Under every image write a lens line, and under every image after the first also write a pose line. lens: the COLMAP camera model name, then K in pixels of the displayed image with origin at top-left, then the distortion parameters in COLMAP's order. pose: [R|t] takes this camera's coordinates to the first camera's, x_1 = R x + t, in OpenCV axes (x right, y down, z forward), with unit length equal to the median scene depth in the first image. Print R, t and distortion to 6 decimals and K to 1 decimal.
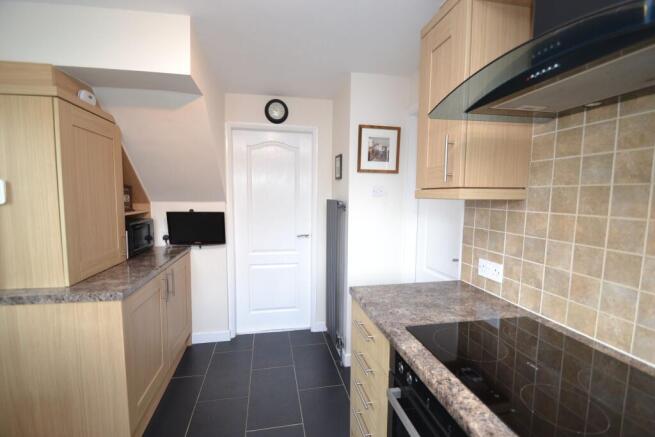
lens RADIAL K [[291.5, 0, 325.3], [0, 291.5, 219.8], [0, 0, 1]] dist [0.018321, -0.022252]
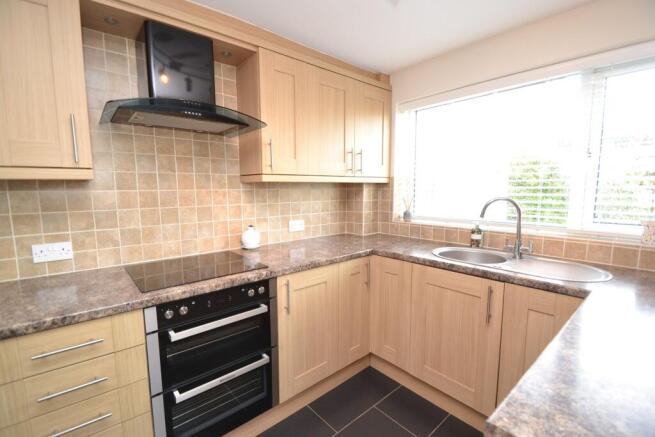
lens RADIAL K [[291.5, 0, 325.3], [0, 291.5, 219.8], [0, 0, 1]] dist [0.018321, -0.022252]
pose [[-0.491134, -0.107145, 0.864469, -0.920854], [0.070747, 0.984222, 0.162181, -0.041310], [-0.868206, 0.140811, -0.475805, 0.787396]]
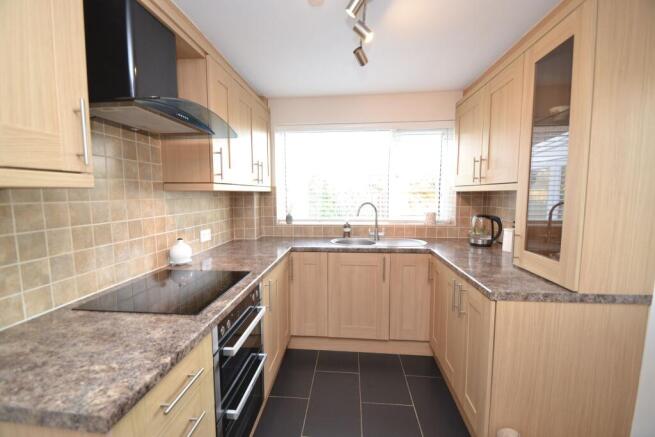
lens RADIAL K [[291.5, 0, 325.3], [0, 291.5, 219.8], [0, 0, 1]] dist [0.018321, -0.022252]
pose [[-0.959331, -0.038654, 0.279625, -0.383661], [0.011274, 0.984543, 0.174780, -0.120857], [-0.282058, 0.170825, -0.944067, 1.594477]]
